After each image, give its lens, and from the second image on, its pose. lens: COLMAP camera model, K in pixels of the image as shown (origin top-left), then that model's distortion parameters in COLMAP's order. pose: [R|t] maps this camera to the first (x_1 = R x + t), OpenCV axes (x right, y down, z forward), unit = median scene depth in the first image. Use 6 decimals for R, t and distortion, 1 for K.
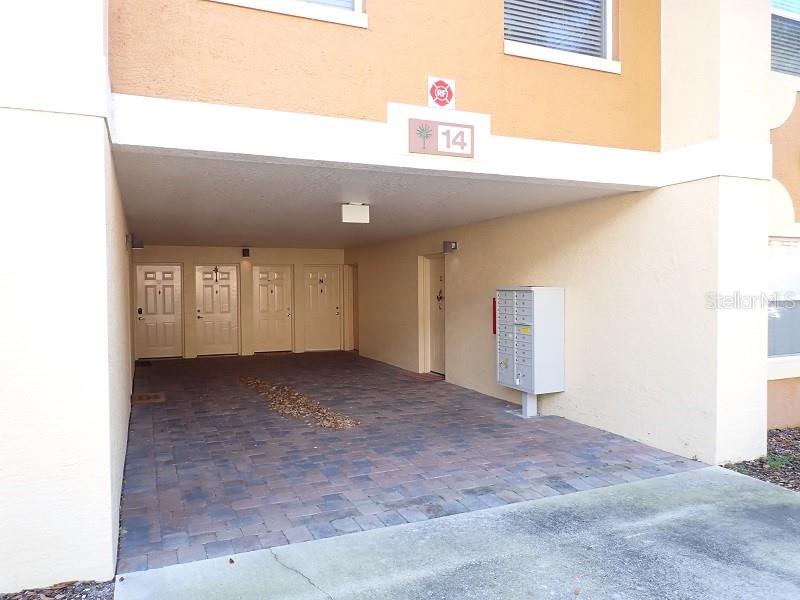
lens RADIAL K [[588.2, 0, 397.2], [0, 588.2, 304.1], [0, 0, 1]] dist [-0.002979, -0.008864]
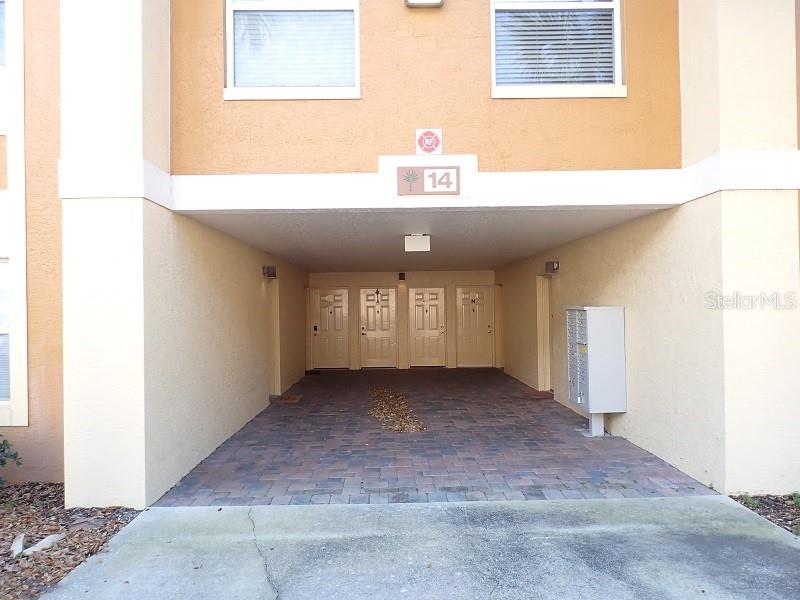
lens RADIAL K [[588.2, 0, 397.2], [0, 588.2, 304.1], [0, 0, 1]] dist [-0.002979, -0.008864]
pose [[0.924364, -0.008217, -0.381423, 0.451675], [-0.003979, 0.999506, -0.031175, -0.000664], [0.381491, 0.030334, 0.923875, -0.089627]]
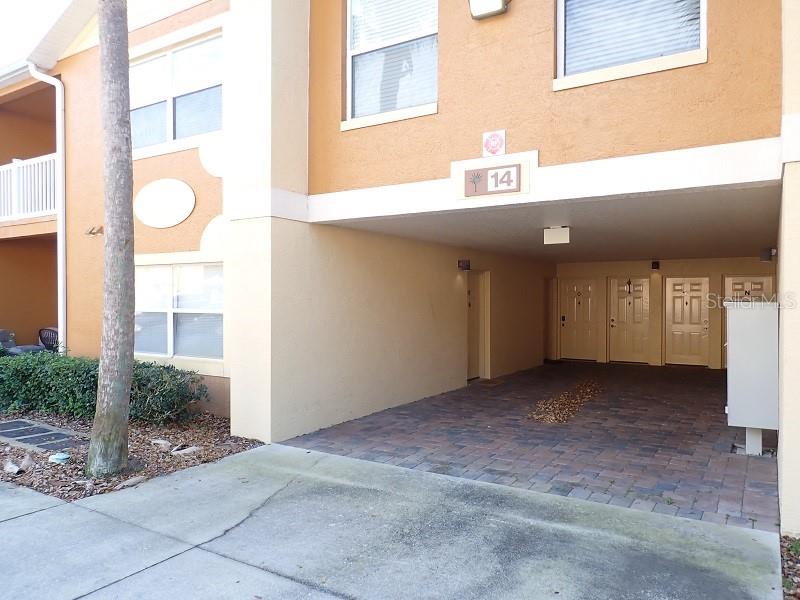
lens RADIAL K [[588.2, 0, 397.2], [0, 588.2, 304.1], [0, 0, 1]] dist [-0.002979, -0.008864]
pose [[0.560468, 0.015389, -0.828033, 0.970227], [-0.029461, 0.999565, -0.001364, -0.014847], [0.827652, 0.025159, 0.560678, 0.147937]]
